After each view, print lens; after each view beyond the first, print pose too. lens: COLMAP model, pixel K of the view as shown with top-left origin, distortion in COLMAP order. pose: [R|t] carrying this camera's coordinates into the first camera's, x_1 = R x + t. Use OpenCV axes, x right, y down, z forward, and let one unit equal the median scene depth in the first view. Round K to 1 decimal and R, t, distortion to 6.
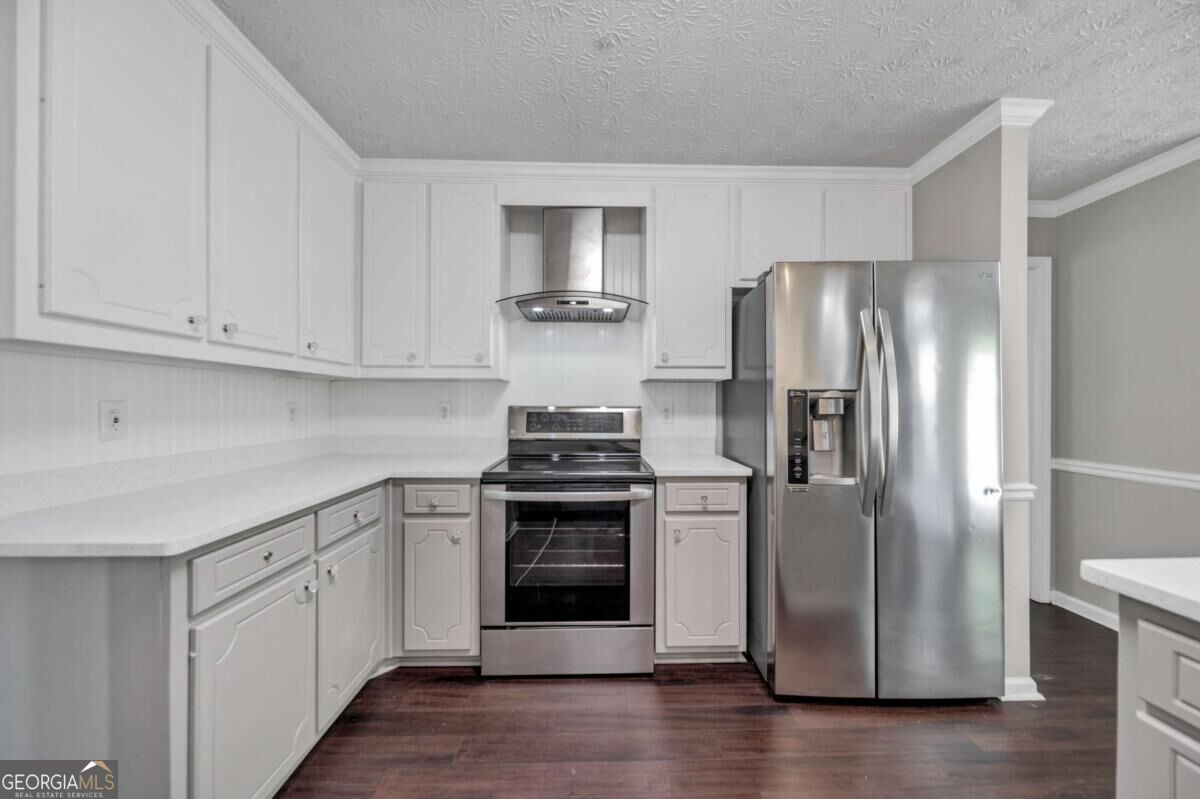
lens RADIAL K [[452.5, 0, 606.0], [0, 452.5, 402.2], [0, 0, 1]] dist [0.000696, 0.000129]
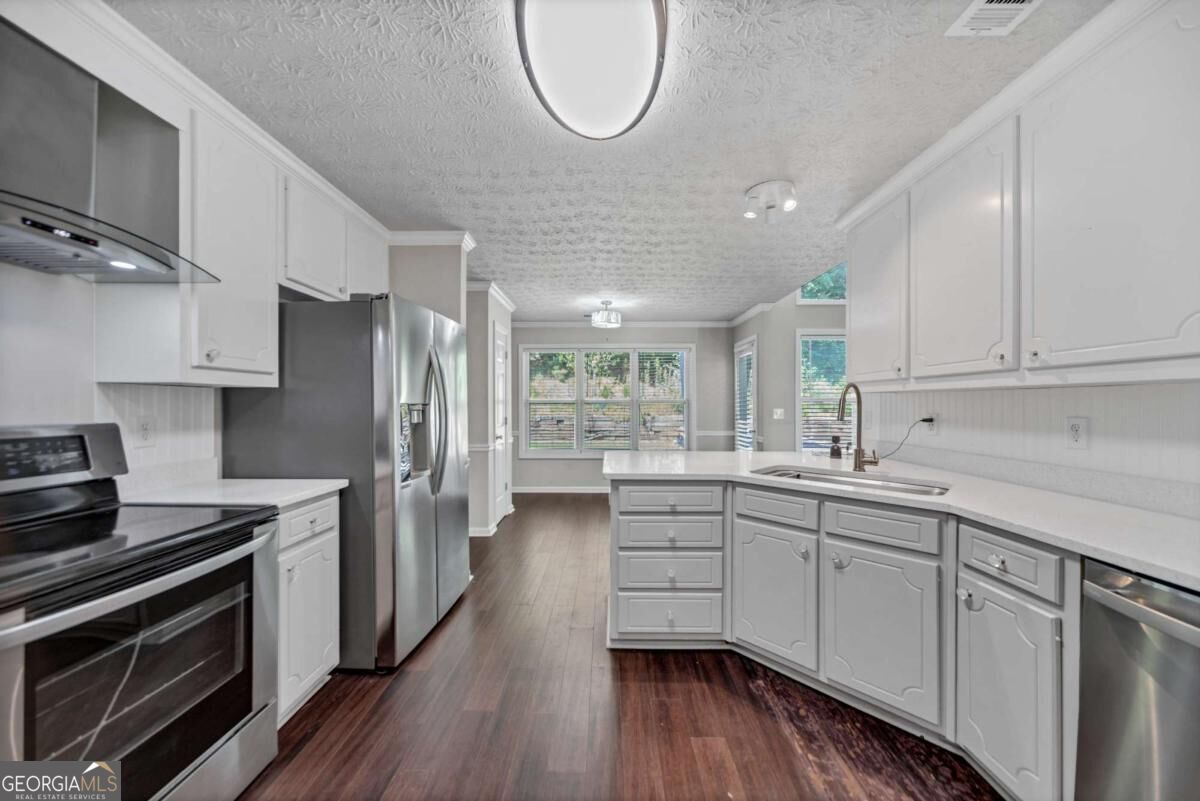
lens RADIAL K [[420.3, 0, 608.8], [0, 420.3, 402.6], [0, 0, 1]] dist [0.002843, -0.001216]
pose [[0.016971, 0.001384, 0.999855, -0.613202], [-0.000721, 0.999999, -0.001372, -0.023574], [-0.999856, -0.000698, 0.016972, 0.391216]]
